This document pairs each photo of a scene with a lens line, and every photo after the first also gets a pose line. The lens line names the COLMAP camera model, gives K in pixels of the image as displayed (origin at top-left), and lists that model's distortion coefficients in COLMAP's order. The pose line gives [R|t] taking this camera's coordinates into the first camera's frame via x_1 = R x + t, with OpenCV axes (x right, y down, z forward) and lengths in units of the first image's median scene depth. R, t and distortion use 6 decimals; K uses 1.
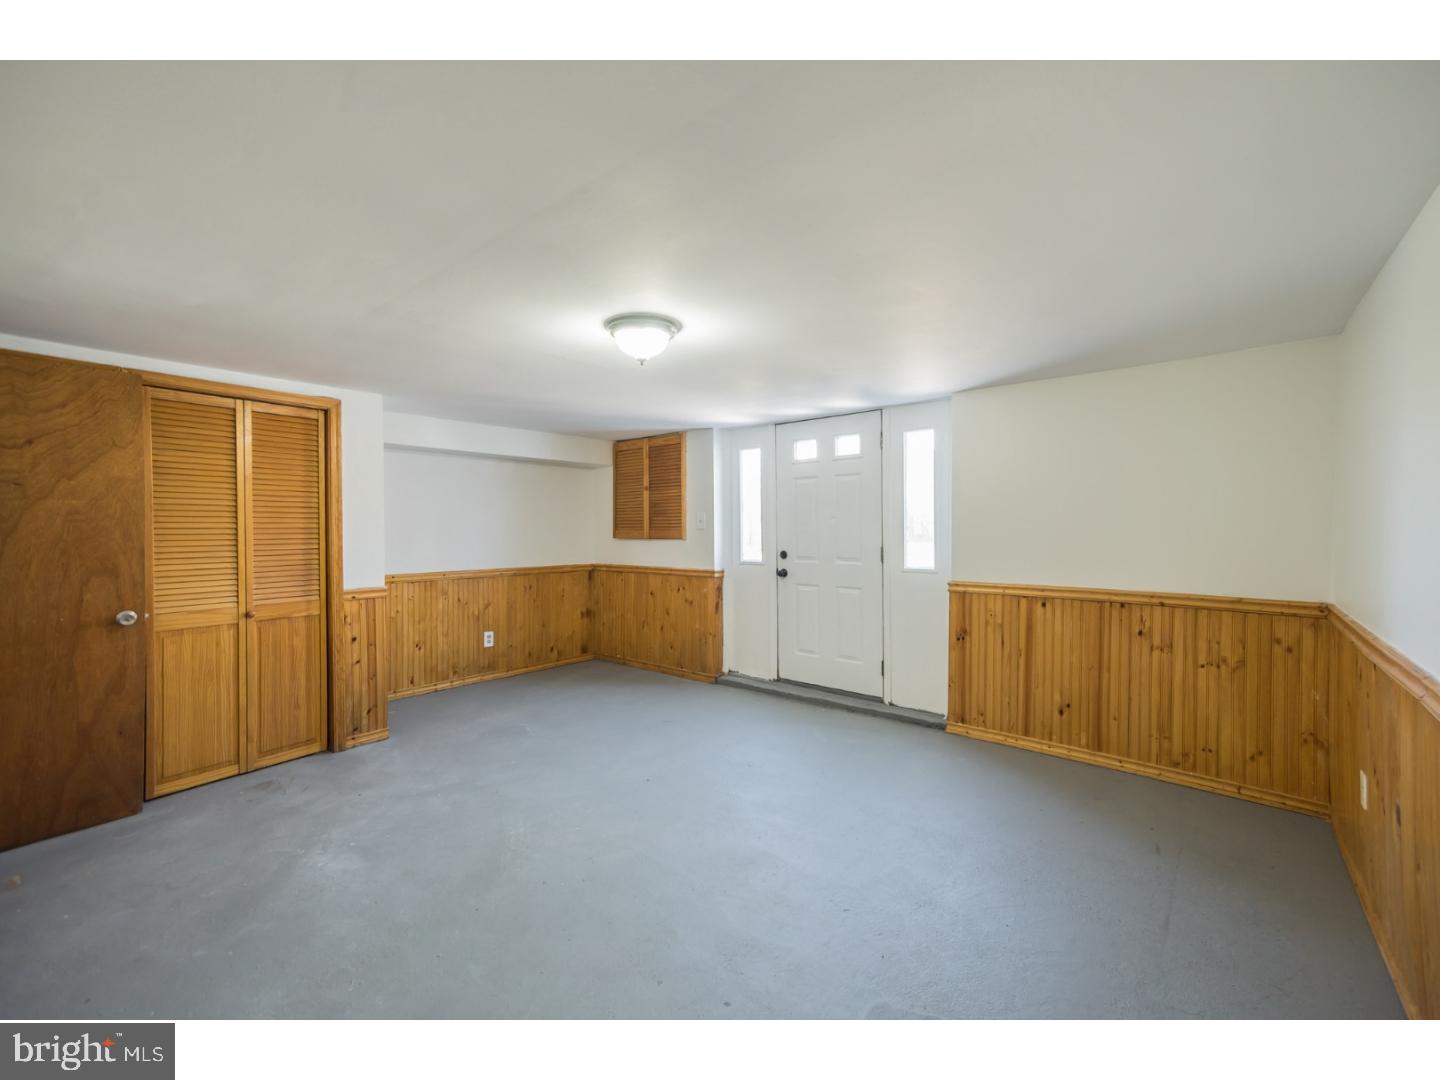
lens RADIAL K [[596.7, 0, 716.5], [0, 596.7, 537.1], [0, 0, 1]] dist [-0.000468, 0.000205]
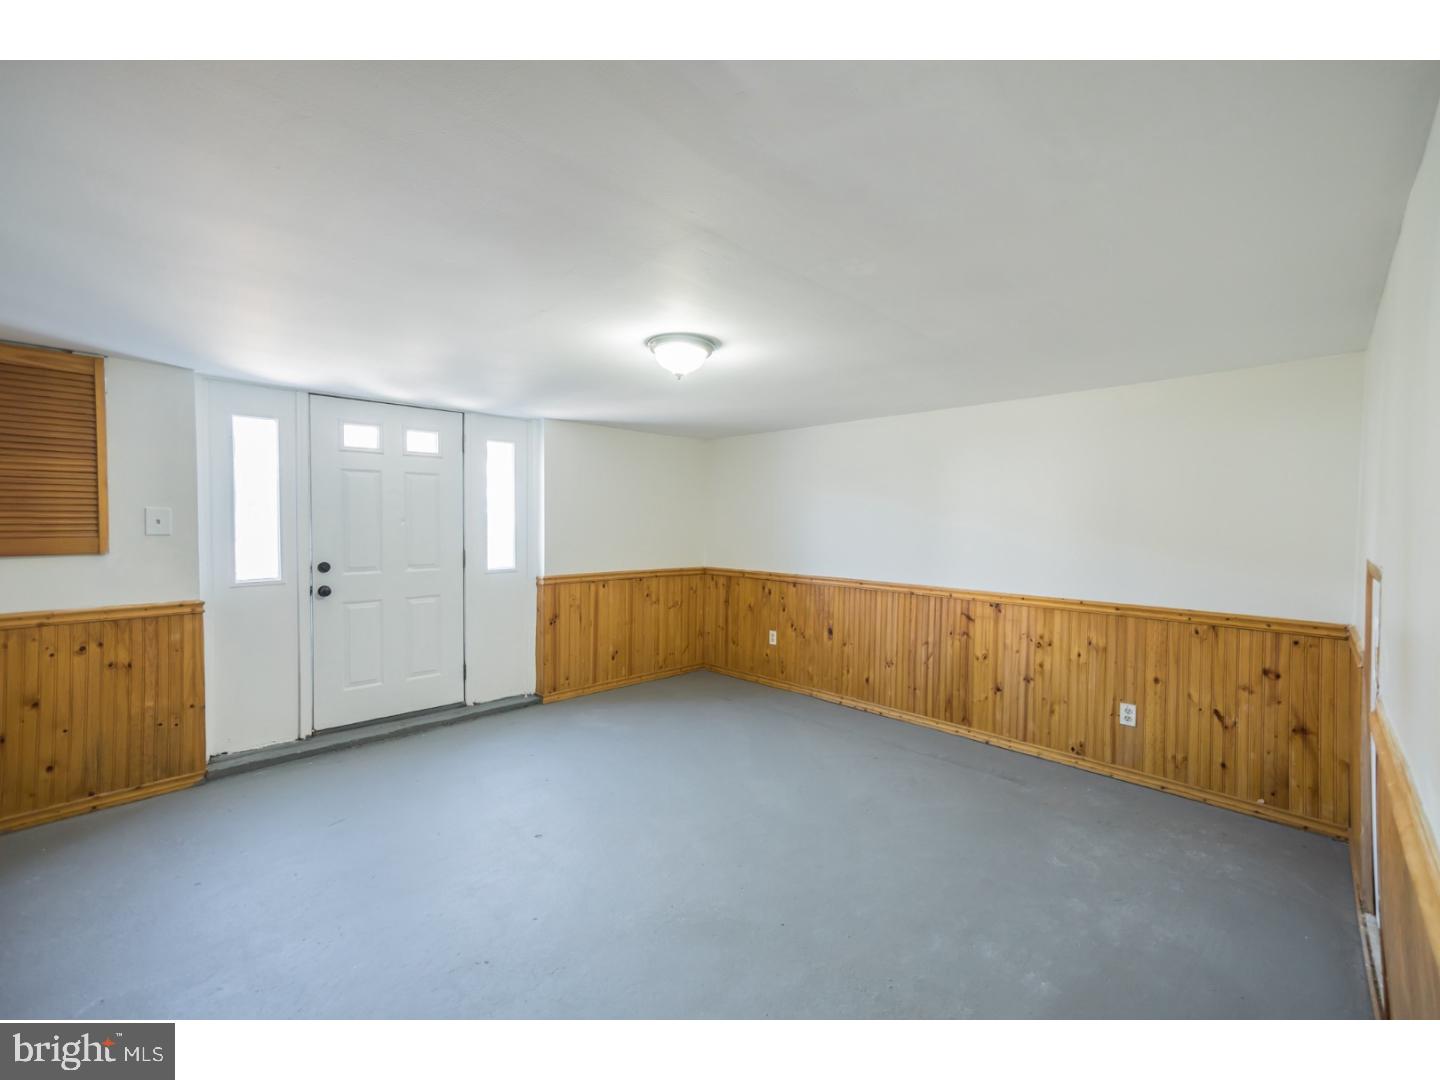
lens RADIAL K [[596.7, 0, 716.5], [0, 596.7, 537.1], [0, 0, 1]] dist [-0.000468, 0.000205]
pose [[0.097260, -0.017435, 0.995106, -0.730159], [0.010350, 0.999810, 0.016506, -0.019940], [-0.995205, 0.008694, 0.097422, 0.522048]]
